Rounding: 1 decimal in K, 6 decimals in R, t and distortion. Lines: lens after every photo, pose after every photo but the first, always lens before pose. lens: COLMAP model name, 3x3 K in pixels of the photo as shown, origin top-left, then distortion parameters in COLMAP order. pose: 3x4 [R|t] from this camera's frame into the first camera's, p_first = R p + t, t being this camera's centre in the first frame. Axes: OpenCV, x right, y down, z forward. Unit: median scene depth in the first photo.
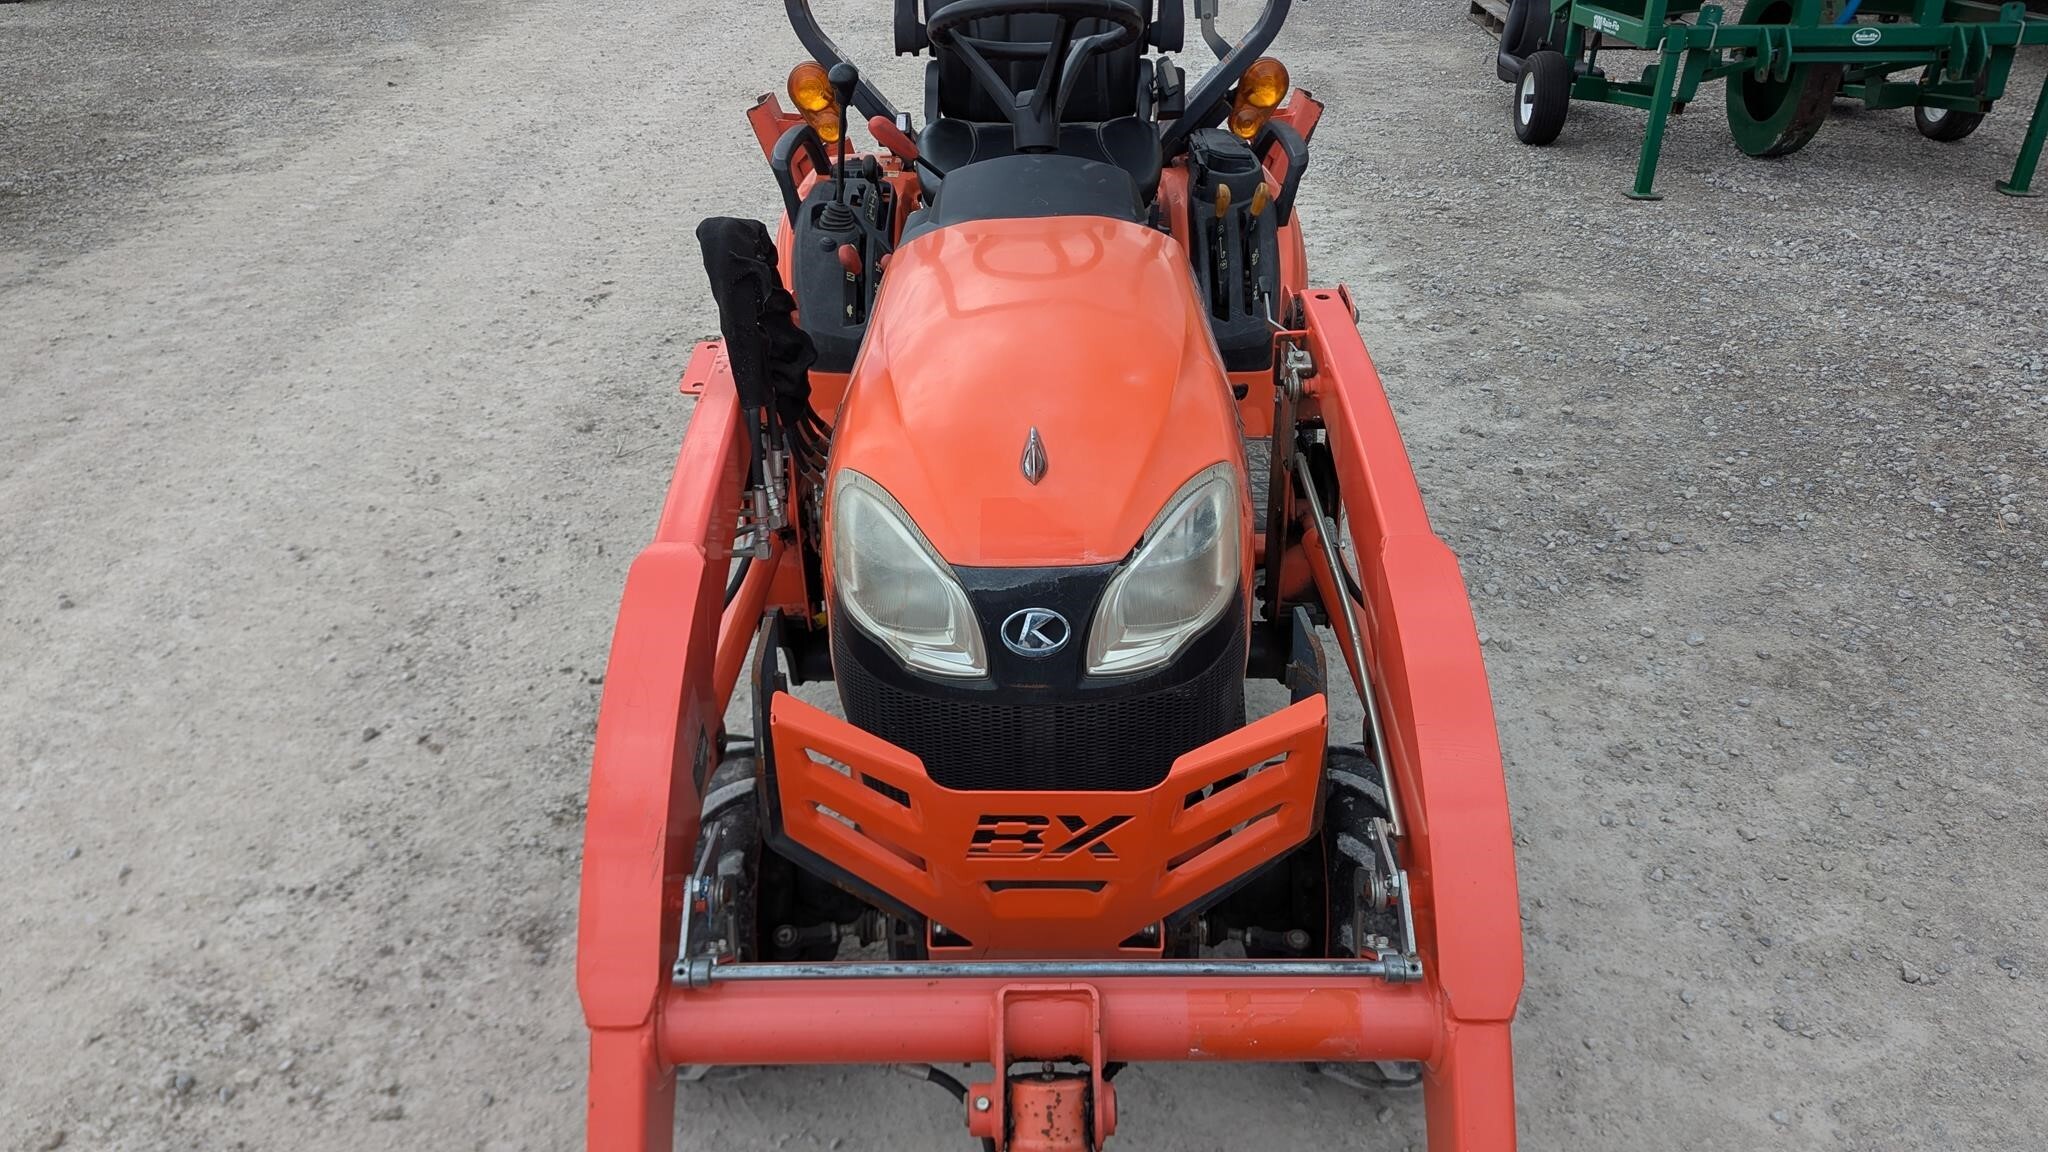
lens RADIAL K [[1451.0, 0, 1006.4], [0, 1451.0, 573.5], [0, 0, 1]] dist [0.078185, -0.072971]
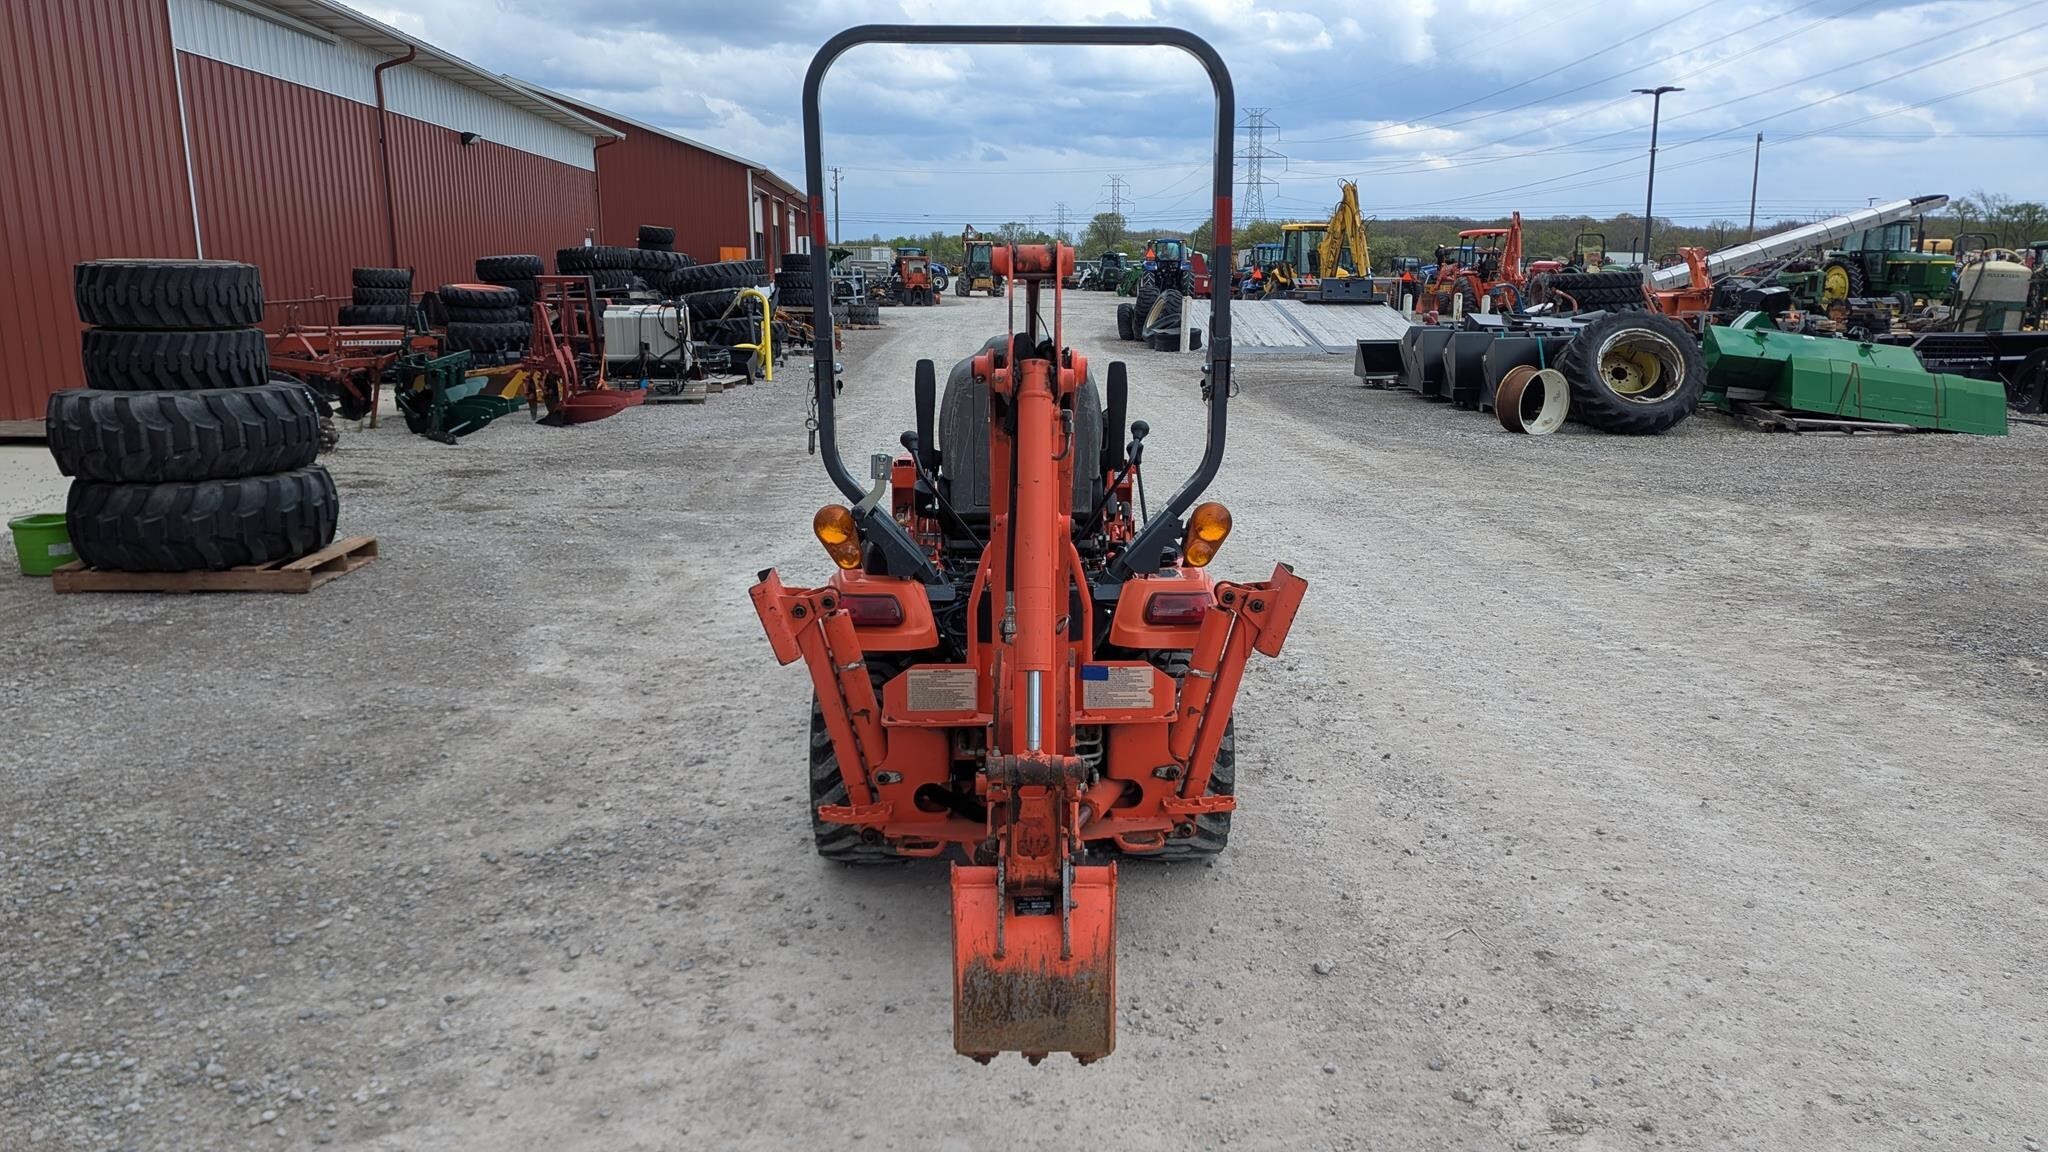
lens RADIAL K [[1451.0, 0, 1037.2], [0, 1451.0, 563.0], [0, 0, 1]] dist [0.078185, -0.072971]
pose [[-0.998397, 0.021216, -0.052468, 0.079545], [-0.018197, 0.757506, 0.652575, -1.177828], [0.053590, 0.652483, -0.755906, 2.083838]]
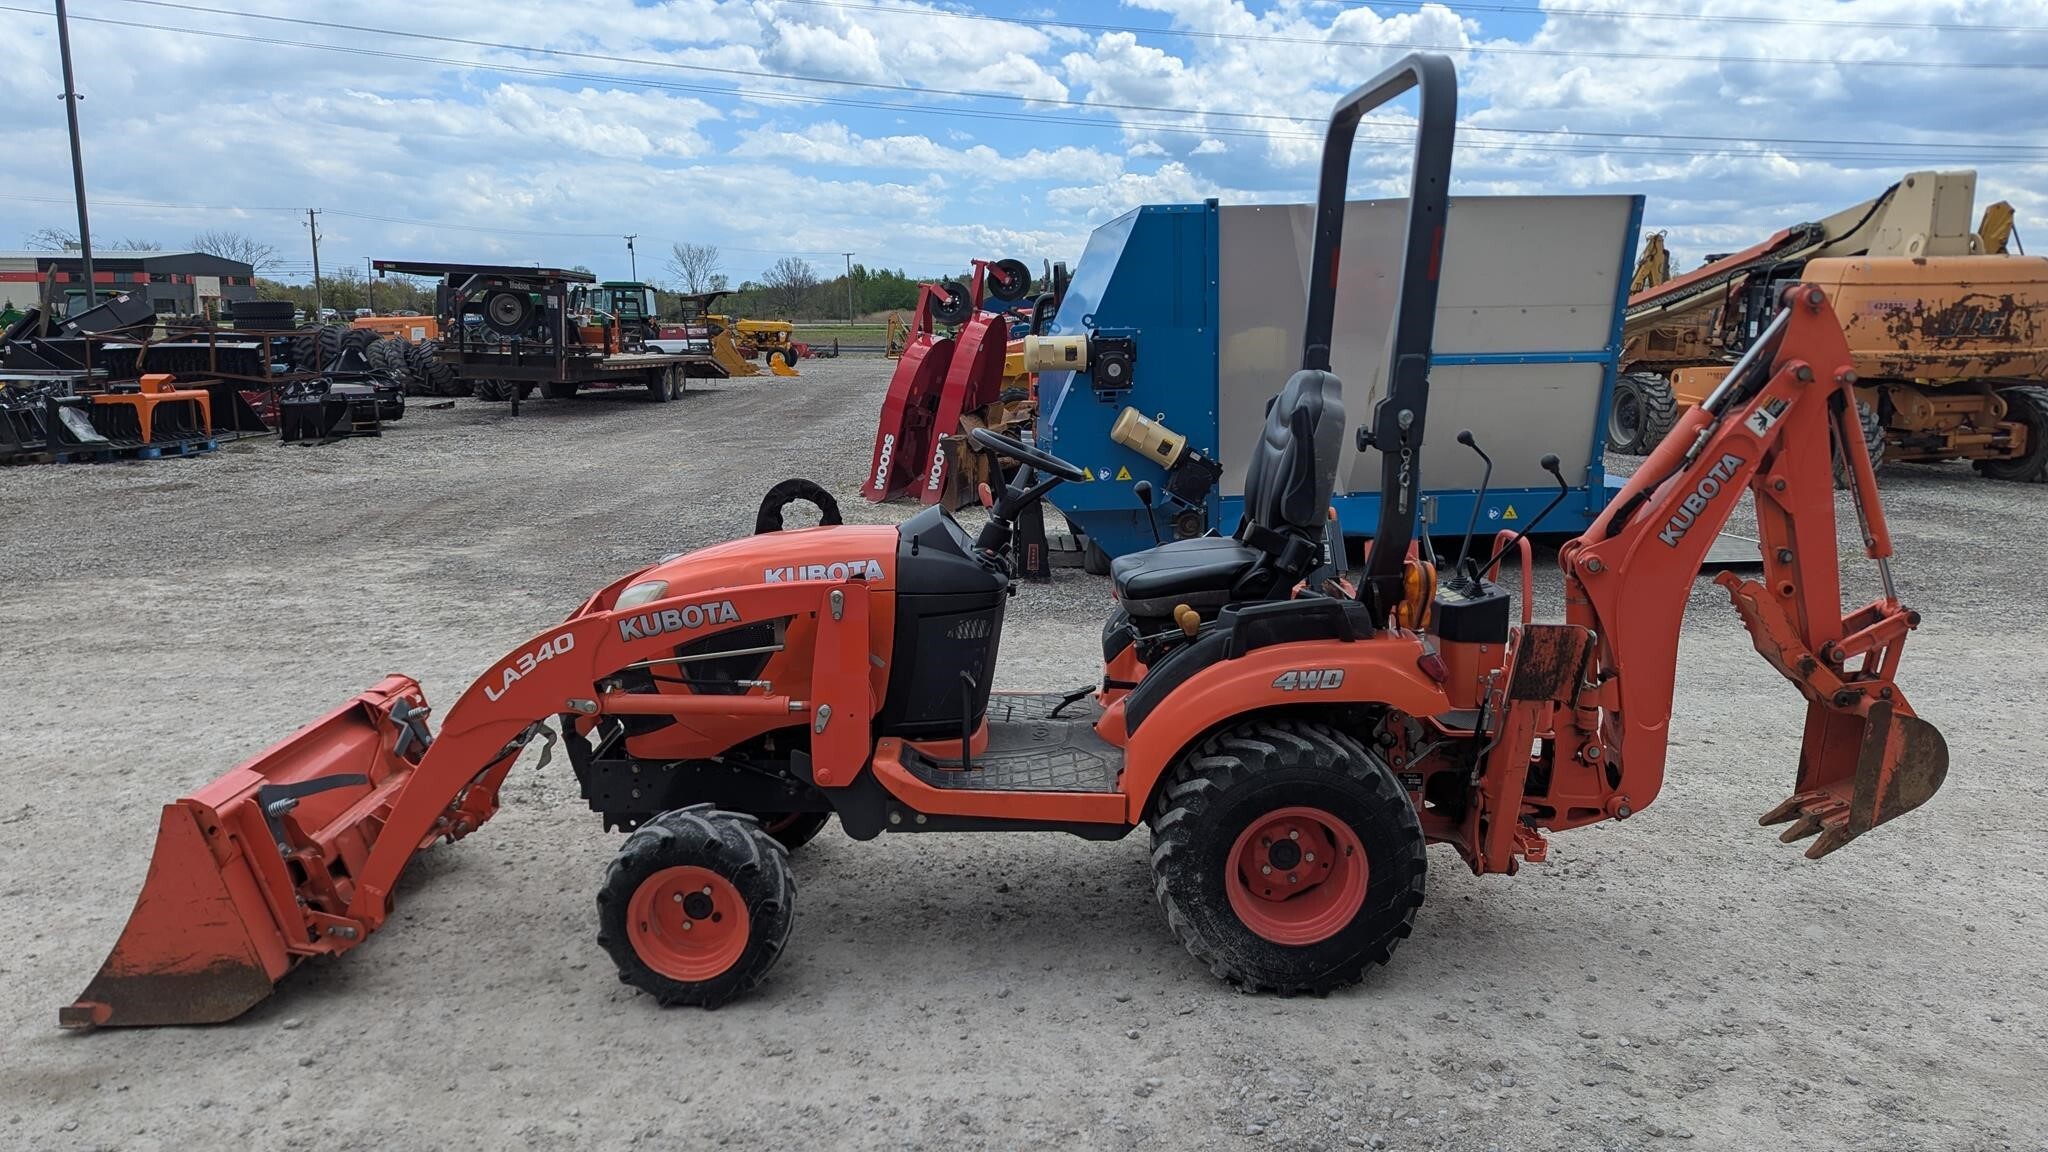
lens RADIAL K [[1451.0, 0, 1027.9], [0, 1451.0, 542.2], [0, 0, 1]] dist [0.078185, -0.072971]
pose [[0.035326, 0.166307, -0.985441, 1.334633], [-0.488898, 0.862885, 0.128098, -0.389324], [0.871625, 0.477255, 0.111789, 0.659371]]
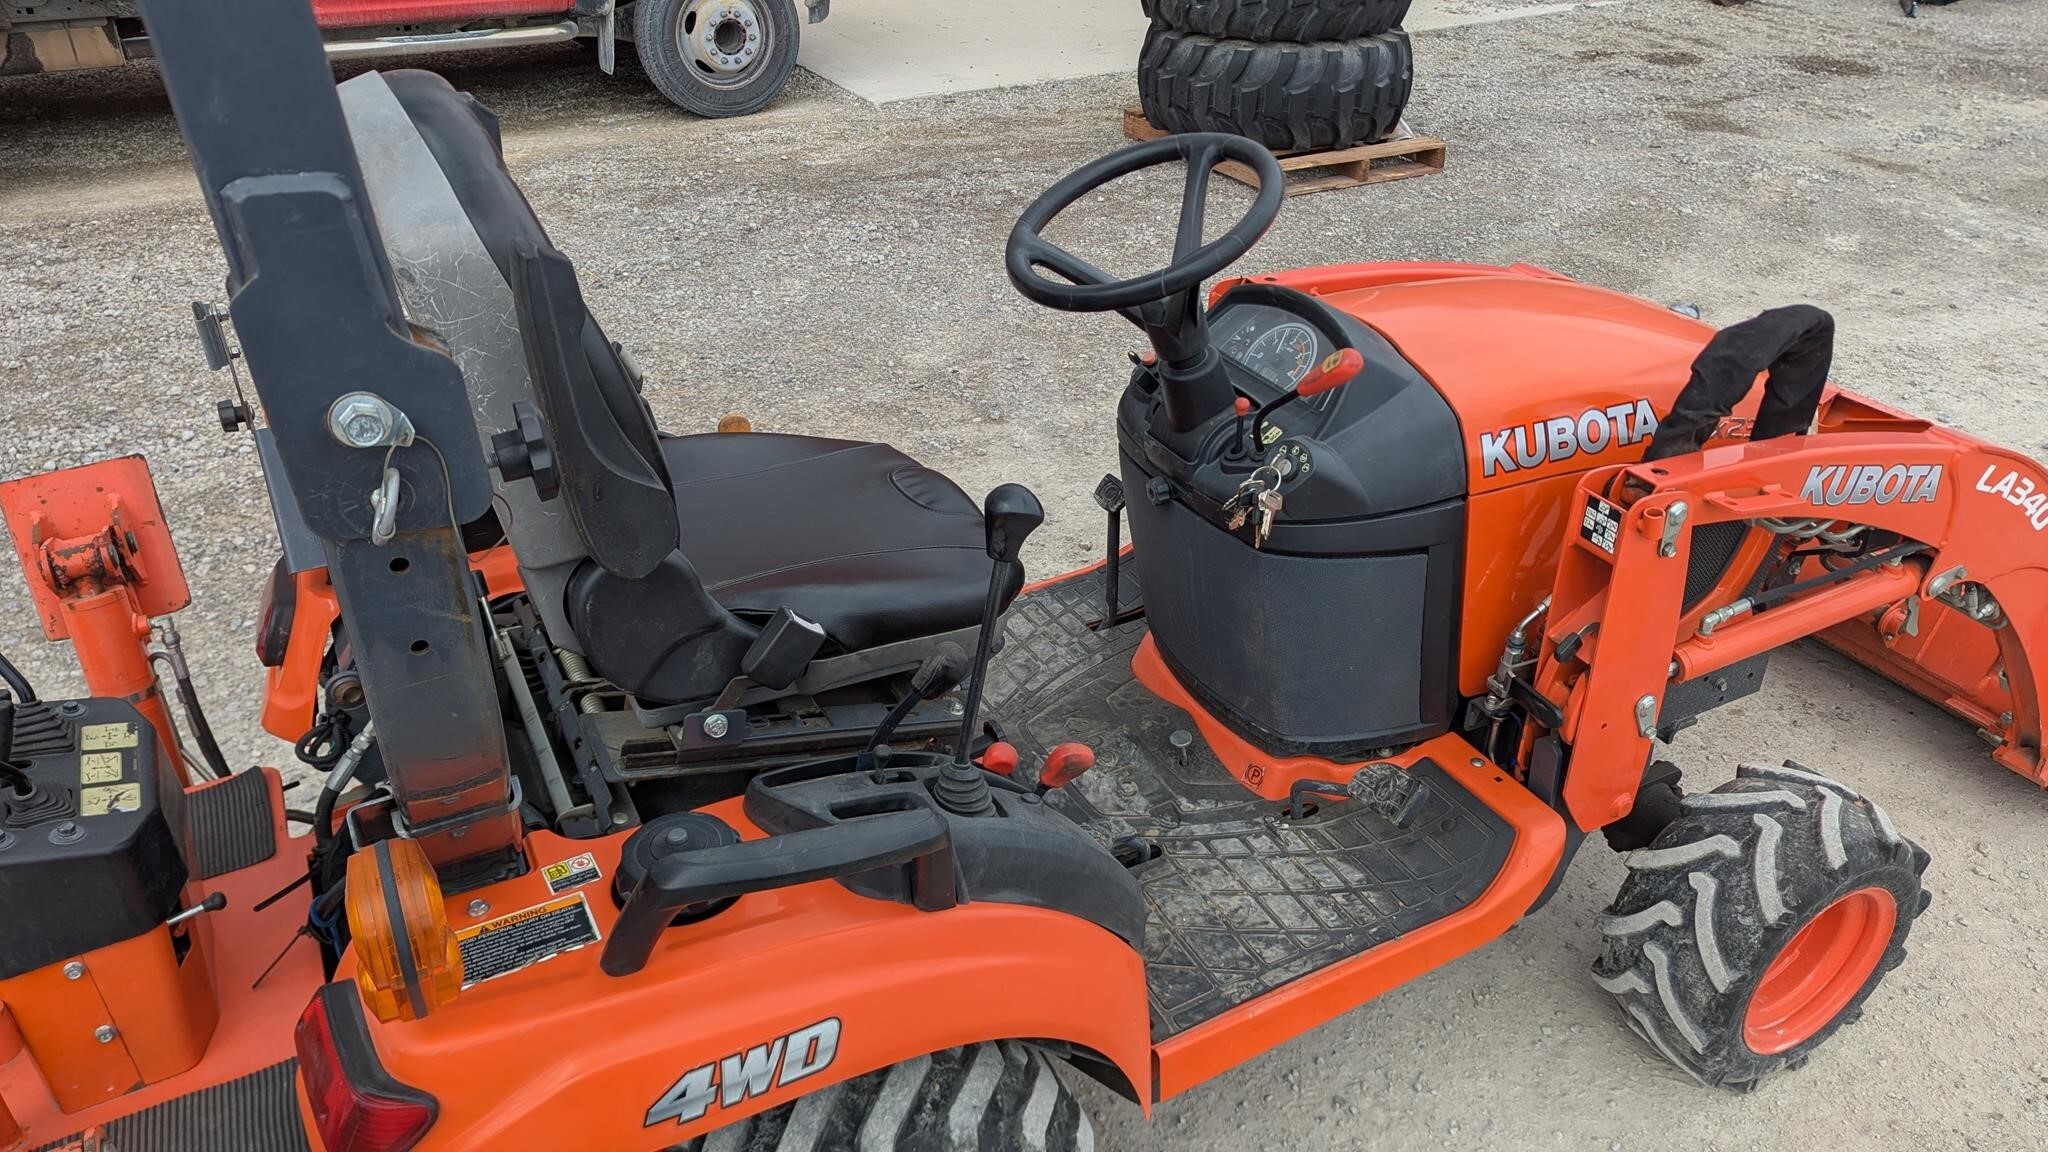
lens RADIAL K [[1451.0, 0, 1034.1], [0, 1451.0, 533.3], [0, 0, 1]] dist [0.078185, -0.072971]
pose [[-0.476988, -0.416445, 0.773987, -0.460869], [0.432379, 0.655506, 0.619161, -0.581941], [-0.765199, 0.629988, -0.132606, 0.957234]]
